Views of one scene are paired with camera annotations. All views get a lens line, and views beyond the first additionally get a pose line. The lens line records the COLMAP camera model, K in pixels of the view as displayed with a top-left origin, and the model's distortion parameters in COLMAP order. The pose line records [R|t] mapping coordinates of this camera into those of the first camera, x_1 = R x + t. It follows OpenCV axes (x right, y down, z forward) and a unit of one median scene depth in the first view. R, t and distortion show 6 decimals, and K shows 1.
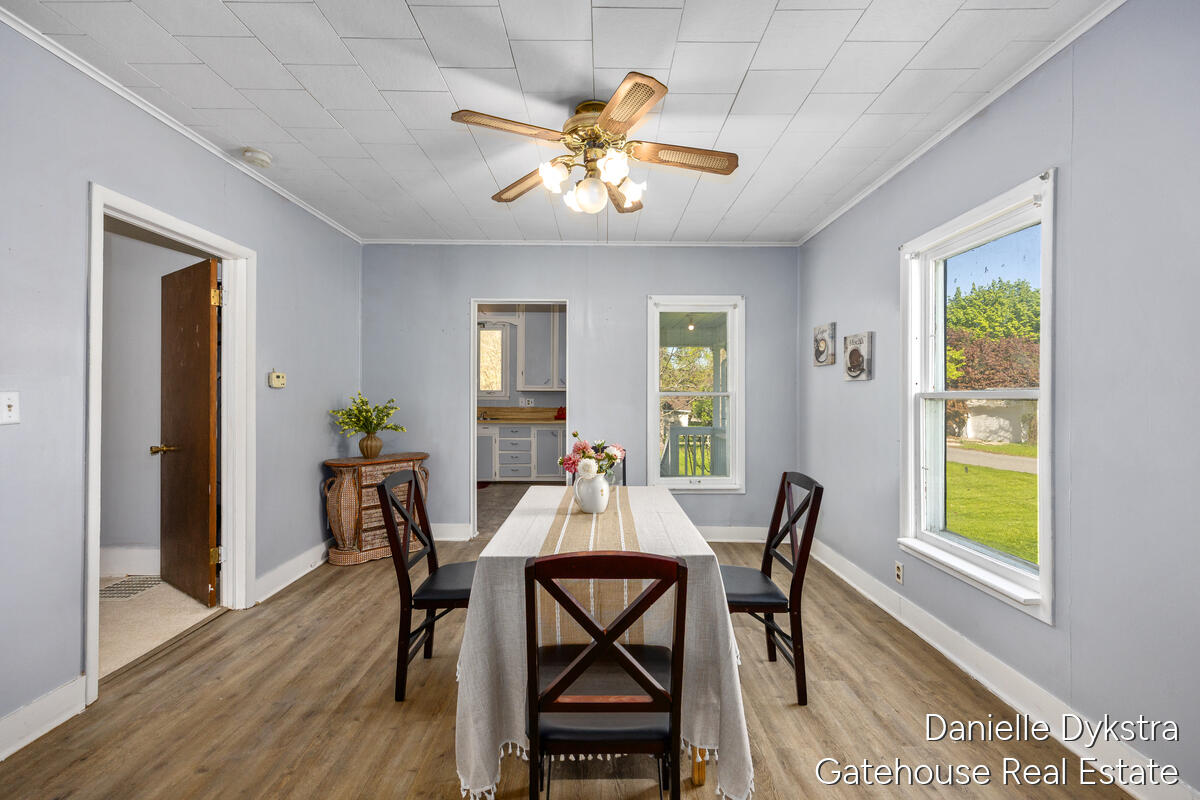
lens RADIAL K [[482.2, 0, 608.5], [0, 482.2, 394.2], [0, 0, 1]] dist [0.003122, 0.000100]
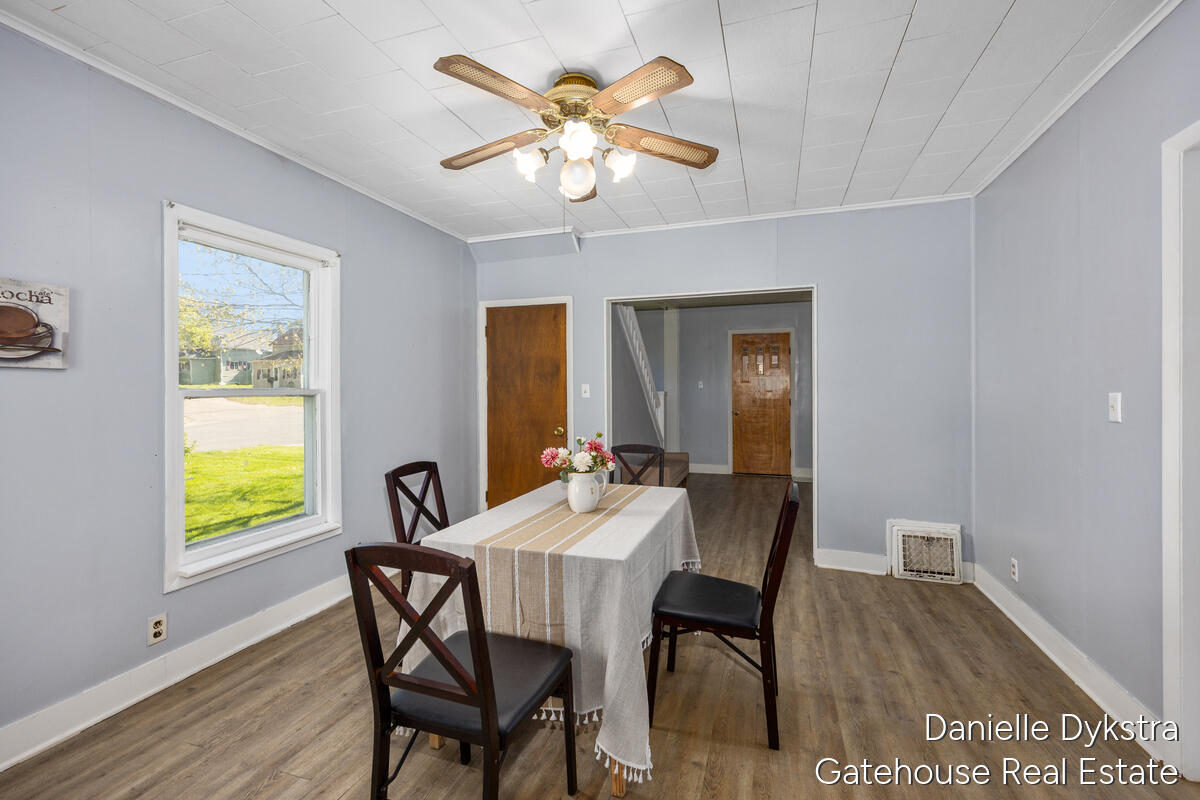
lens RADIAL K [[482.2, 0, 605.6], [0, 482.2, 394.1], [0, 0, 1]] dist [0.003122, 0.000100]
pose [[-0.938303, -0.002124, 0.345807, -0.341847], [-0.001024, 0.999994, 0.003363, -0.001832], [-0.345812, 0.002801, -0.938300, 1.579900]]
